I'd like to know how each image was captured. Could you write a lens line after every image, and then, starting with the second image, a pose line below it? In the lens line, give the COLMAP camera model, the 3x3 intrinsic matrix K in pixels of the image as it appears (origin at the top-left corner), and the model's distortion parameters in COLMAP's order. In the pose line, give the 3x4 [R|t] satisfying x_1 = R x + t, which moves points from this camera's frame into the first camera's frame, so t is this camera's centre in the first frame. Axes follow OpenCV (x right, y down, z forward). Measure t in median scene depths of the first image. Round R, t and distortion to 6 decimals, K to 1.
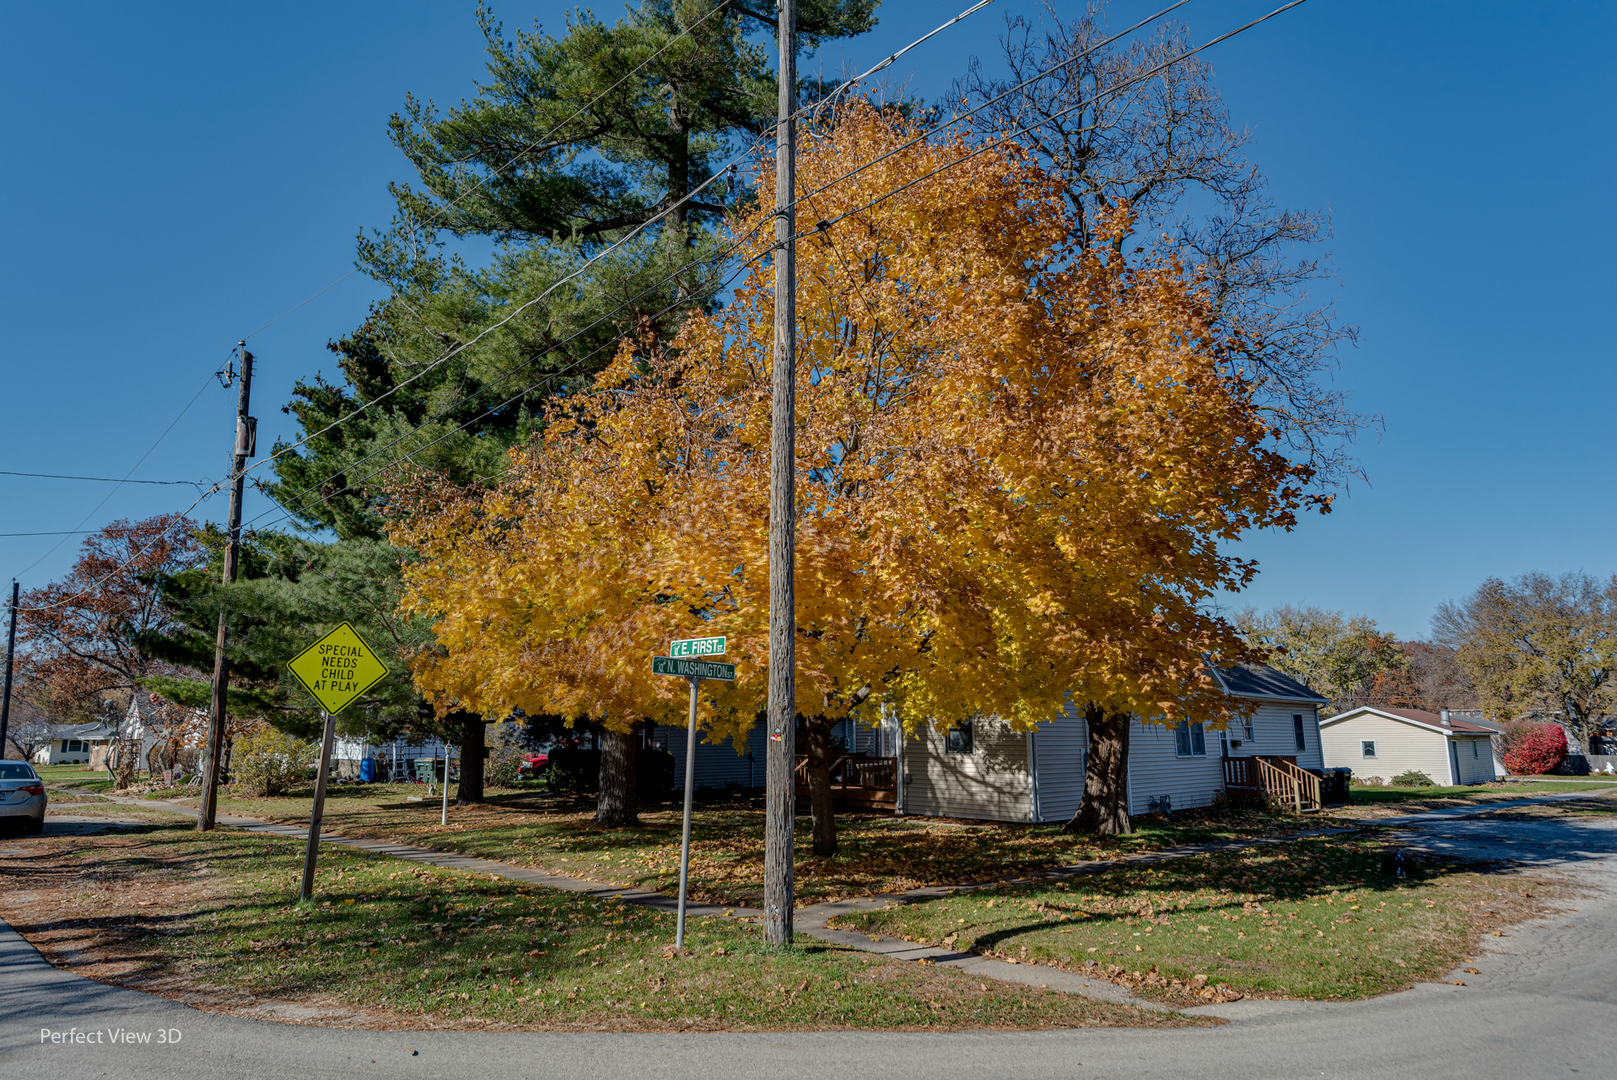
lens RADIAL K [[1053.4, 0, 808.5], [0, 1053.4, 540.0], [0, 0, 1]] dist [0.001606, 0.027361]
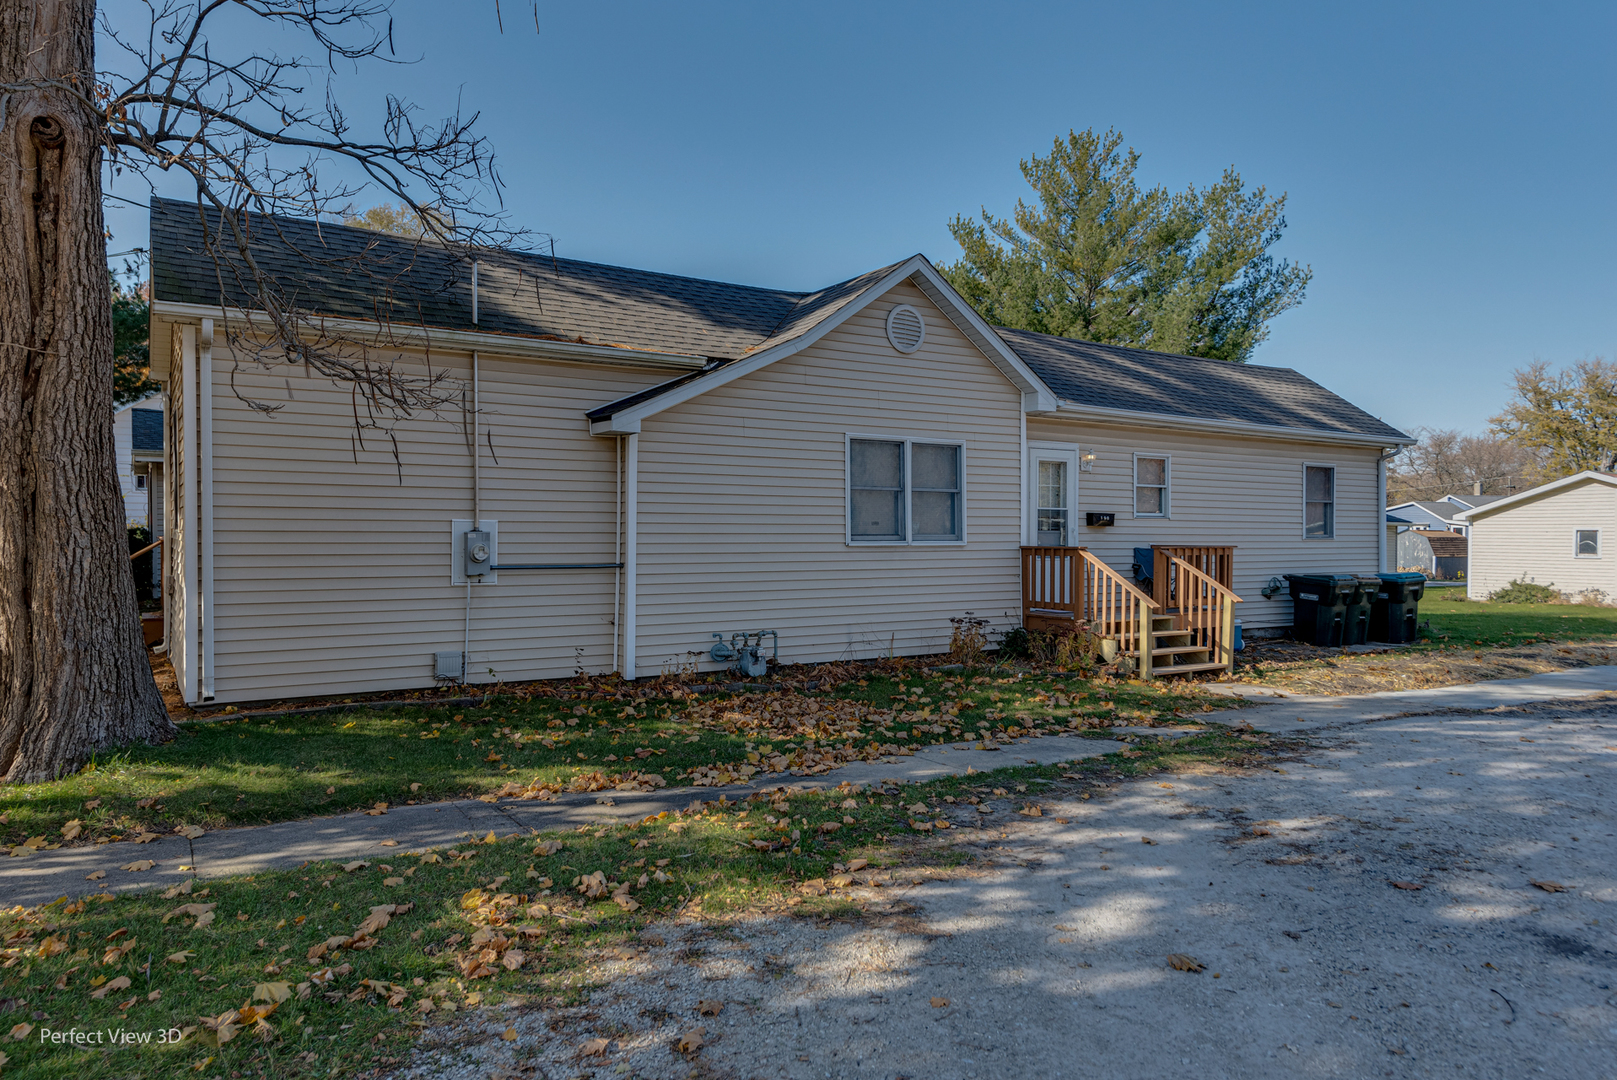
lens RADIAL K [[1053.4, 0, 808.5], [0, 1053.4, 540.0], [0, 0, 1]] dist [0.001606, 0.027361]
pose [[0.970713, -0.003764, -0.240213, 0.396879], [0.046927, 0.983587, 0.174225, 0.116141], [0.235614, -0.180395, 0.954957, 0.531343]]
